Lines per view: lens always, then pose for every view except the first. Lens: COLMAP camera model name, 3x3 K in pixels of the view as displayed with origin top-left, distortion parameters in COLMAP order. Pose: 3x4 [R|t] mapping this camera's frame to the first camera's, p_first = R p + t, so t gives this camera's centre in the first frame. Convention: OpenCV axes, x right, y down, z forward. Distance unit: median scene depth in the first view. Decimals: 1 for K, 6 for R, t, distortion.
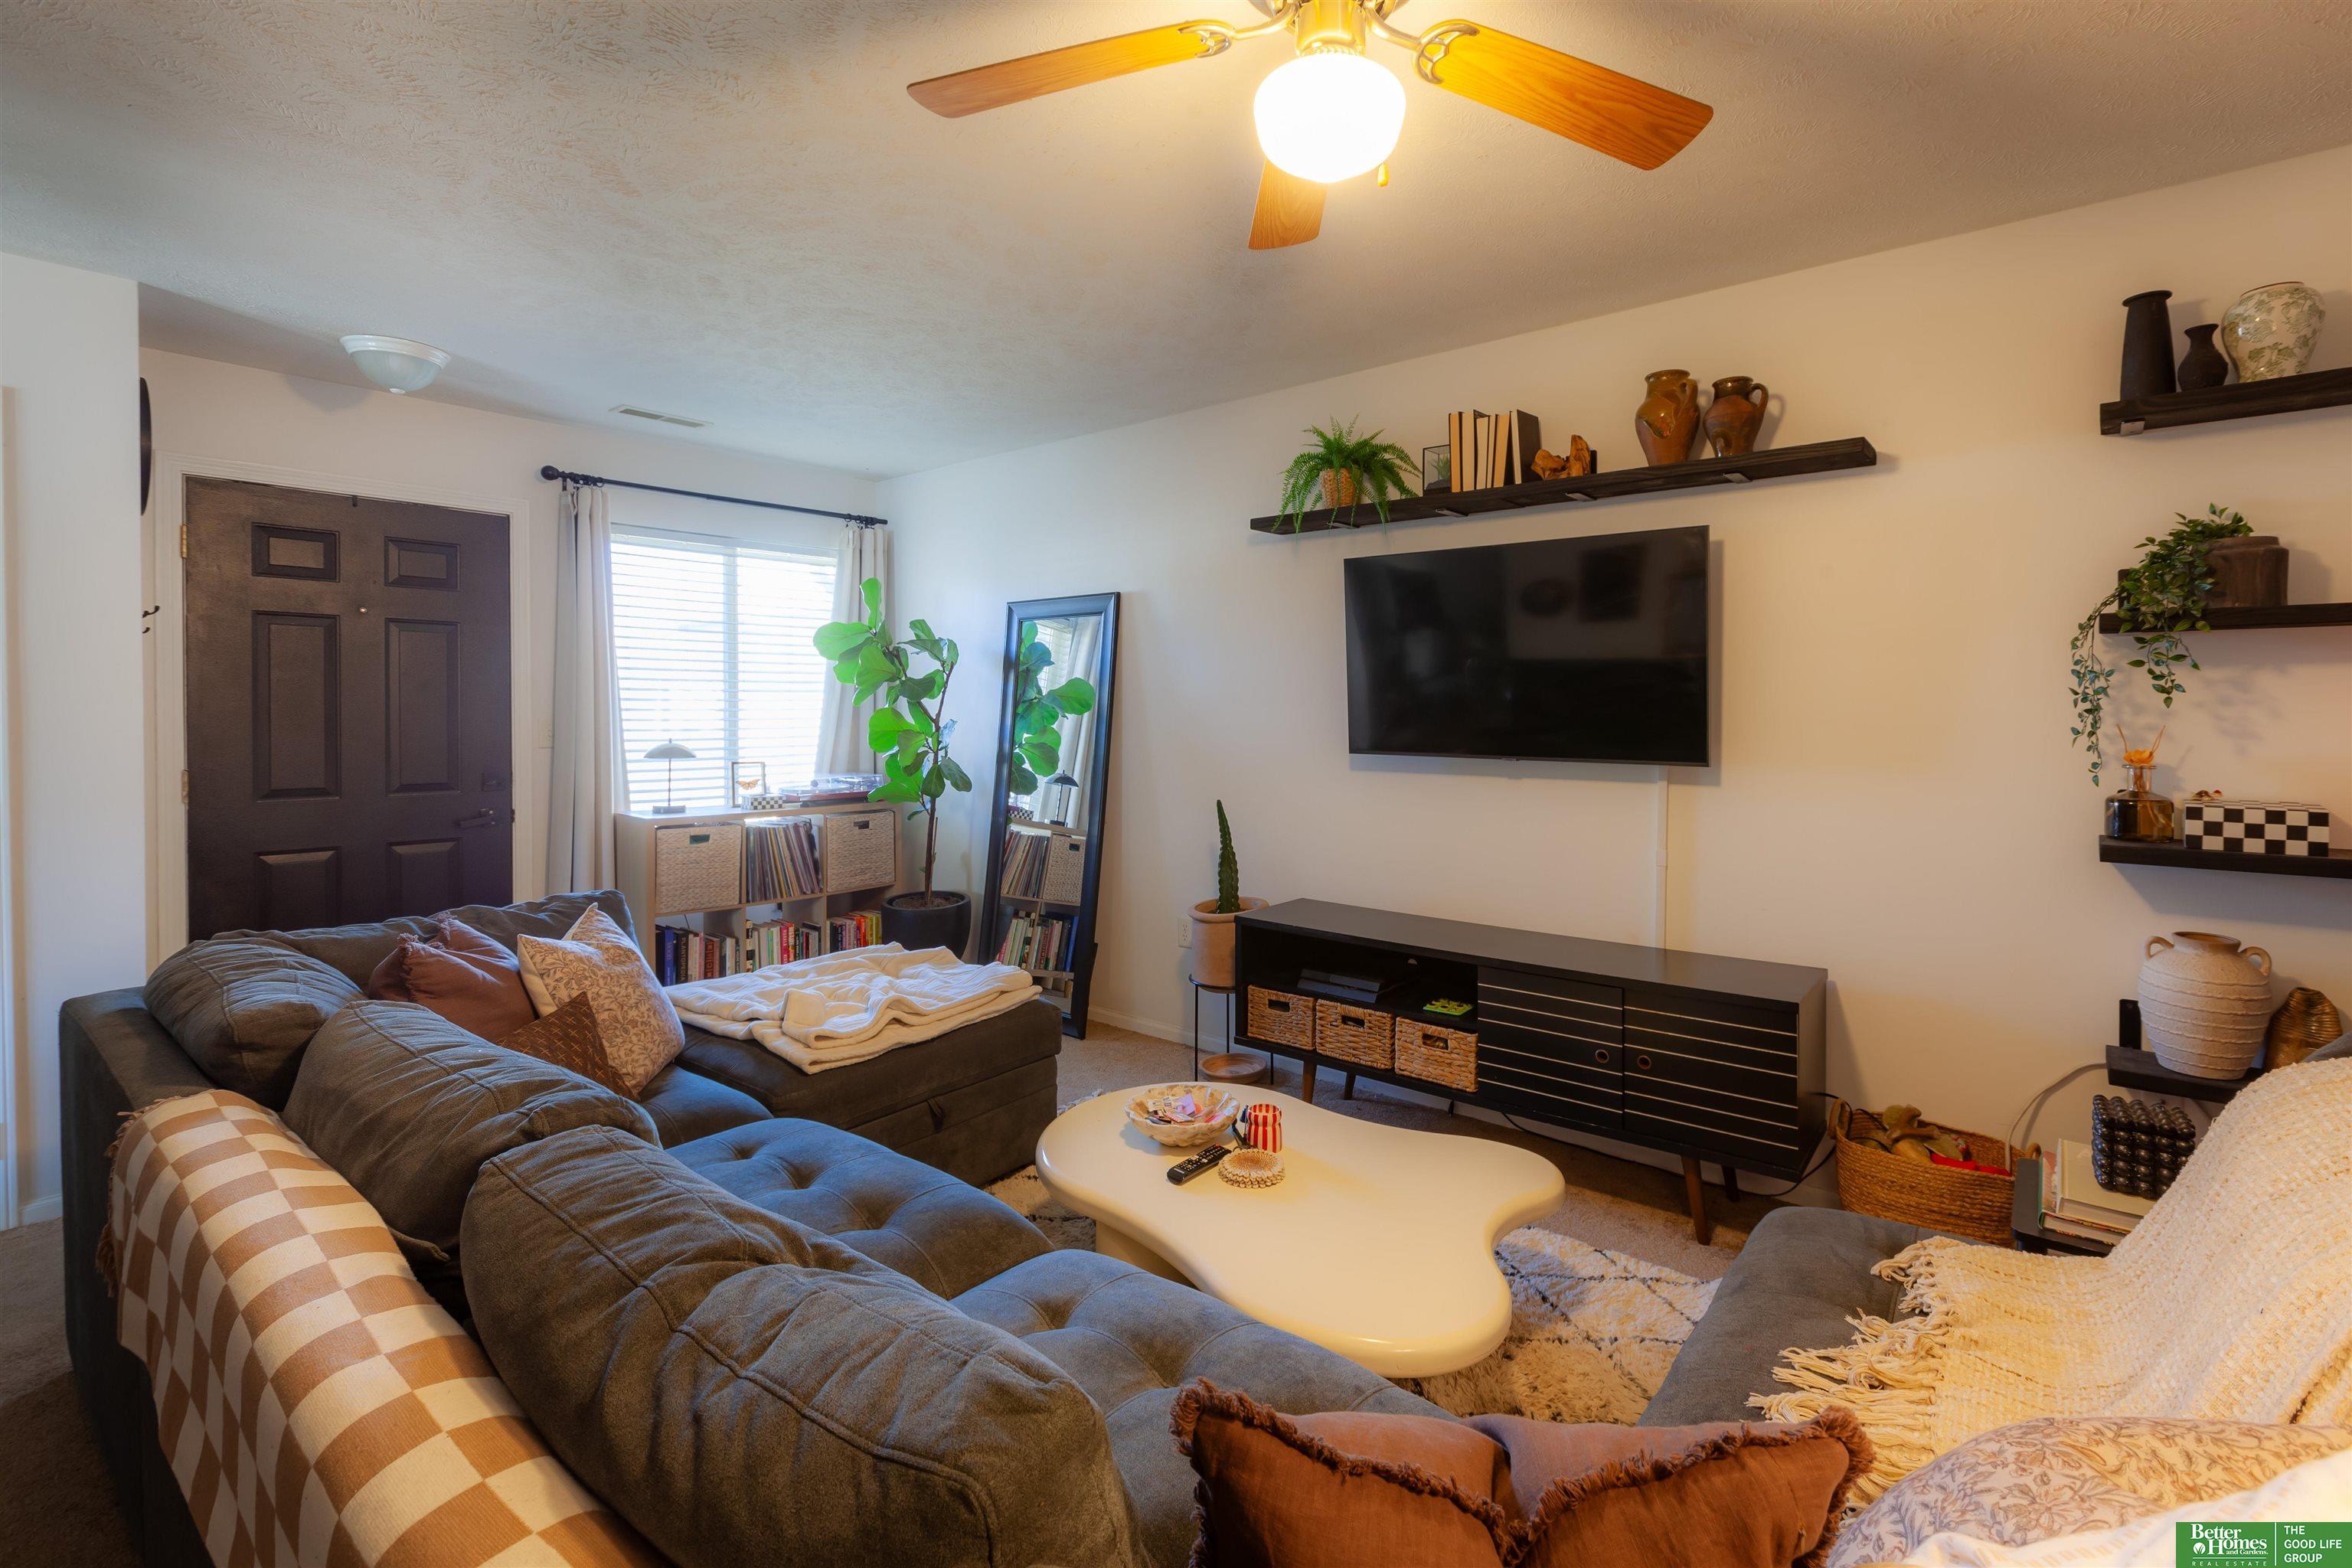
lens RADIAL K [[1081.7, 0, 1179.0], [0, 1081.7, 715.7], [0, 0, 1]] dist [-0.000473, 0.000149]
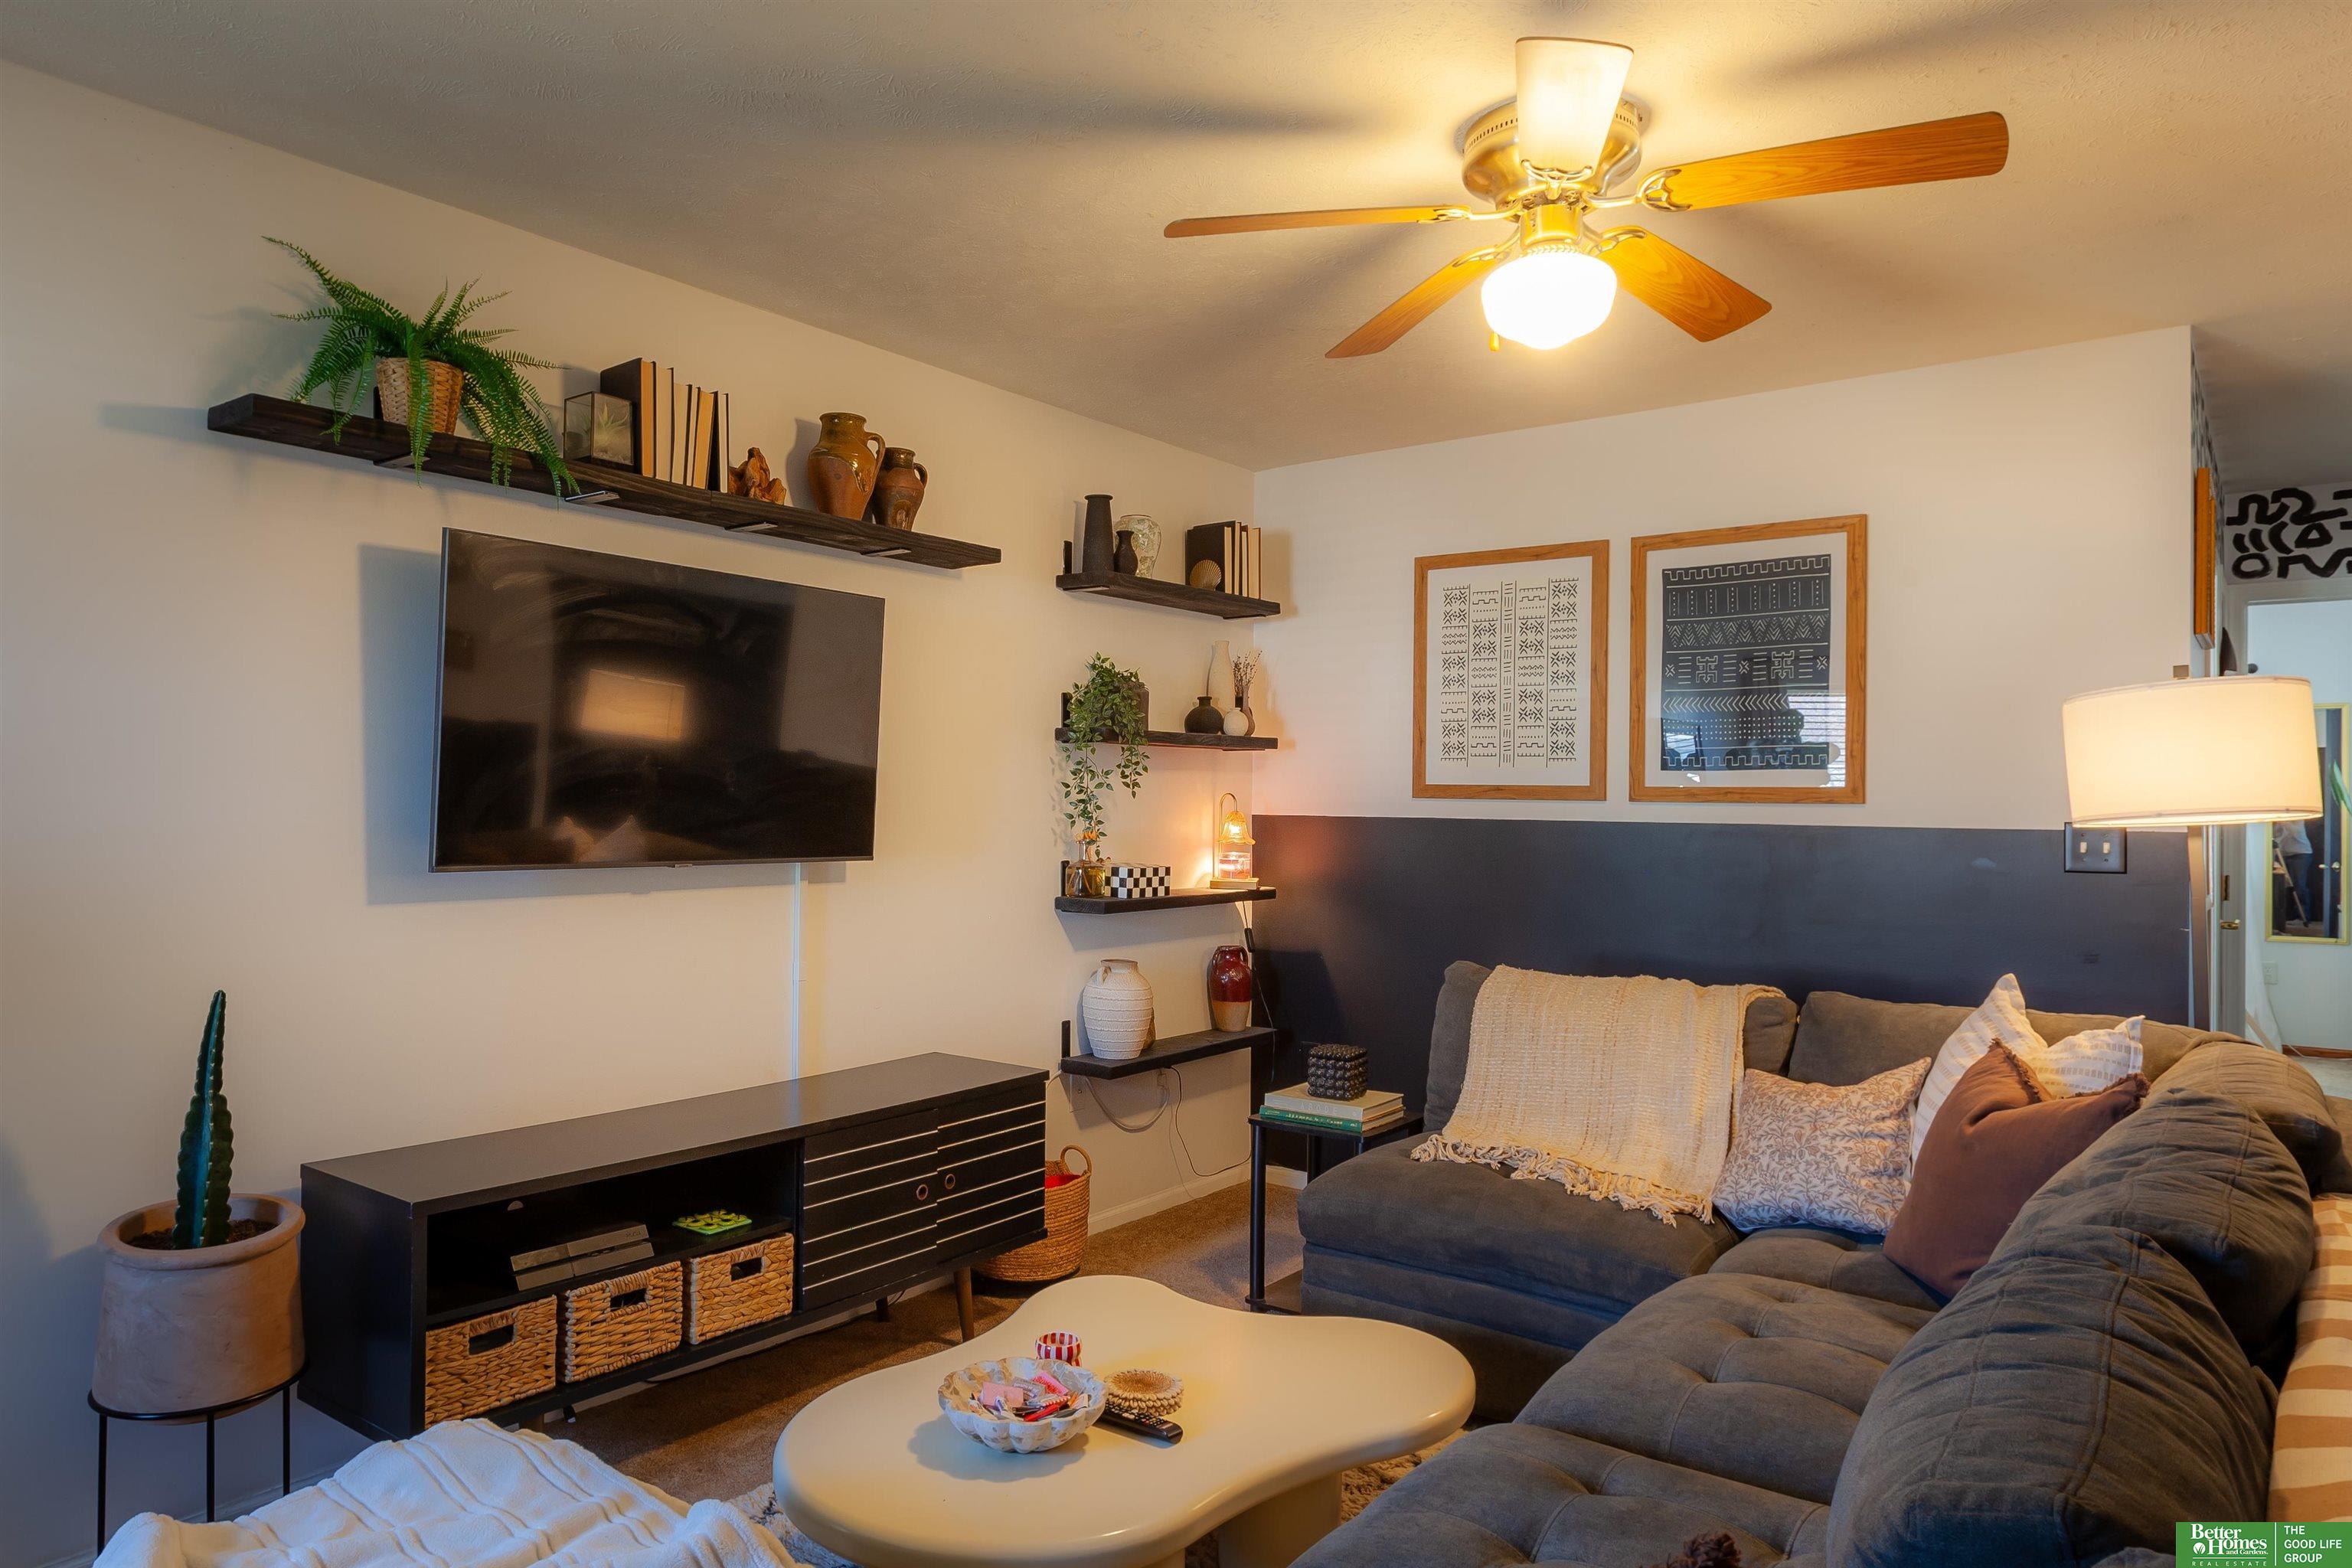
lens RADIAL K [[1477.9, 0, 1176.0], [0, 1477.9, 784.0], [0, 0, 1]] dist [-0.000385, 0.000057]
pose [[-0.053148, 0.013542, 0.998495, -0.754189], [-0.000081, 0.999908, -0.013566, -0.000452], [-0.998587, -0.000802, -0.053142, 0.786030]]
